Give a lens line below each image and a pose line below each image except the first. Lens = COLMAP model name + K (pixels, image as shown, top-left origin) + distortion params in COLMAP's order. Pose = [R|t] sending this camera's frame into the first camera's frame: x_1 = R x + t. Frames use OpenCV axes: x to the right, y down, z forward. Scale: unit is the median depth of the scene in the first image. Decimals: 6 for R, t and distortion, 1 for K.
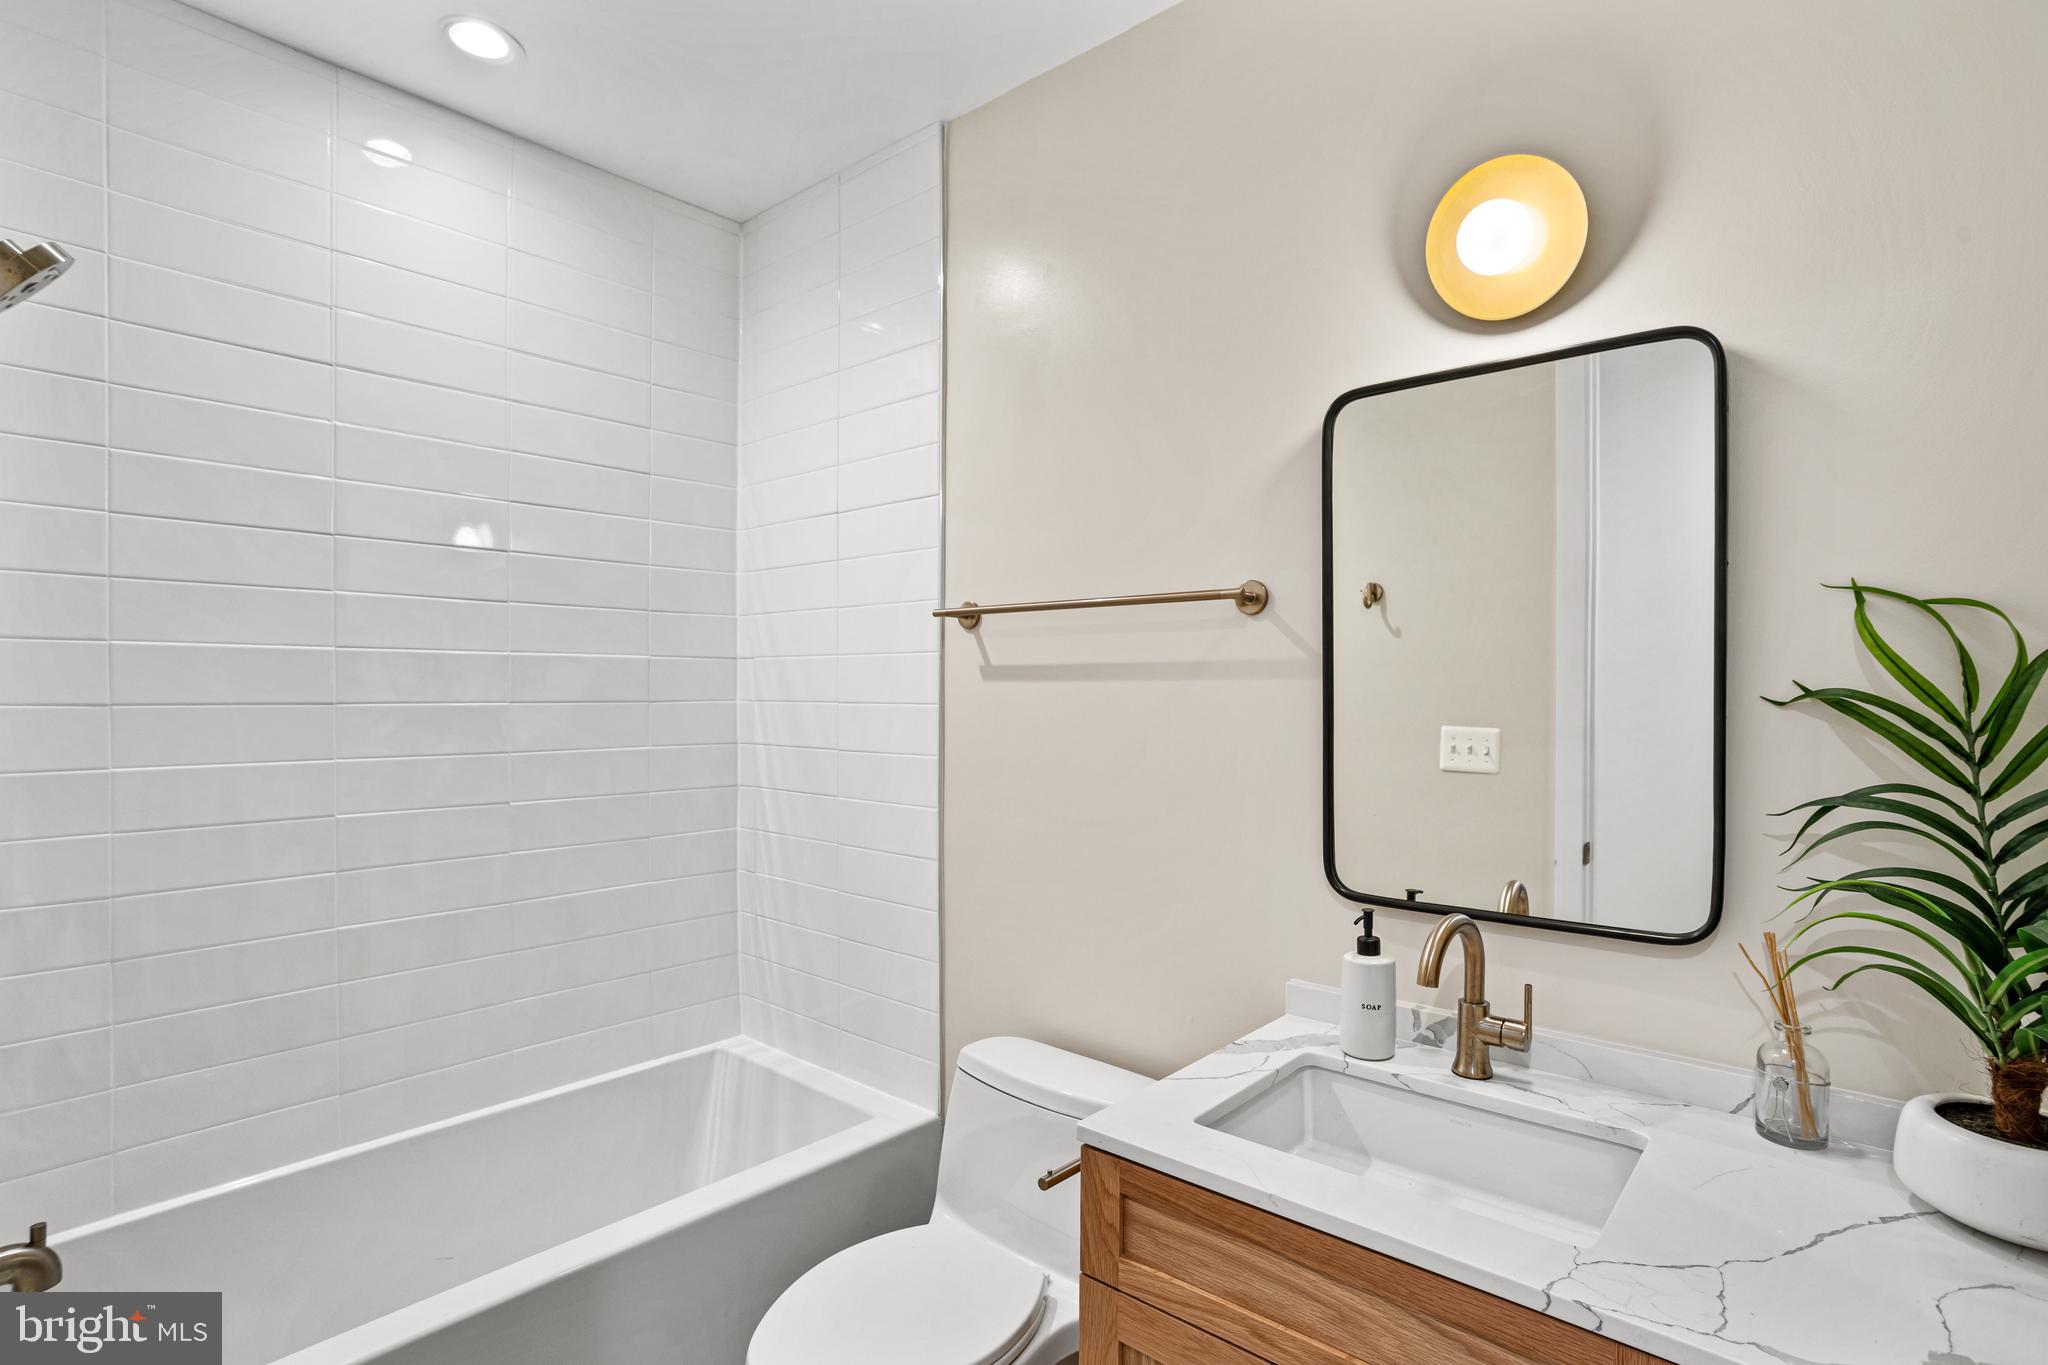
lens RADIAL K [[996.2, 0, 1010.7], [0, 996.2, 647.8], [0, 0, 1]] dist [-0.011858, 0.001255]
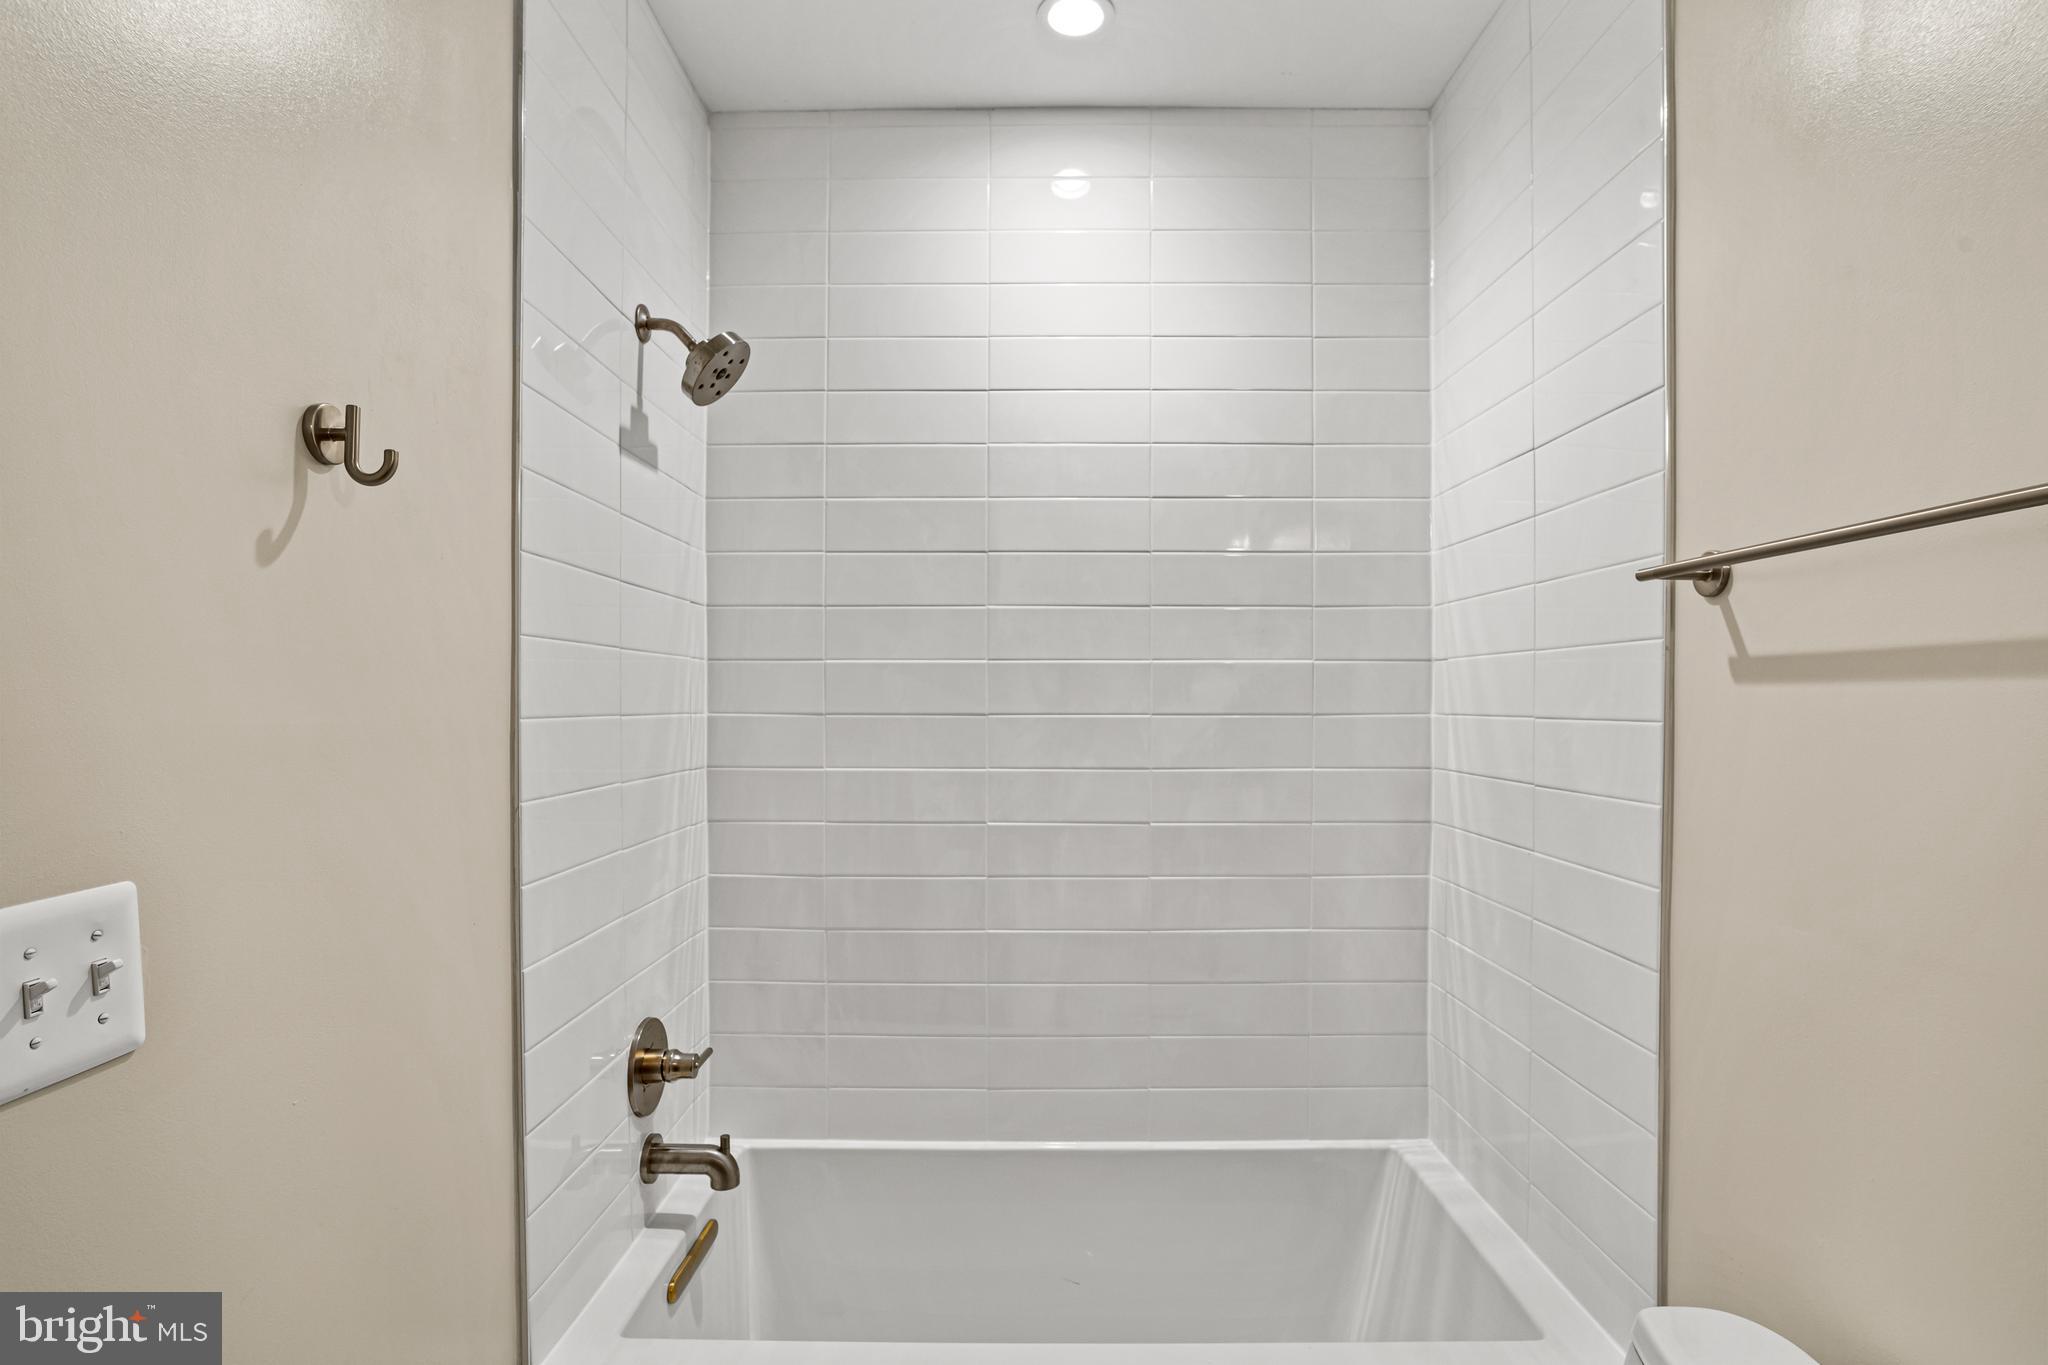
lens RADIAL K [[1012.3, 0, 1025.4], [0, 1012.3, 686.7], [0, 0, 1]] dist [-0.032601, 0.000301]
pose [[0.669891, -0.012059, -0.742361, 0.120313], [0.031764, 0.999418, 0.012428, 0.013973], [0.741779, -0.031906, 0.669885, 0.276782]]
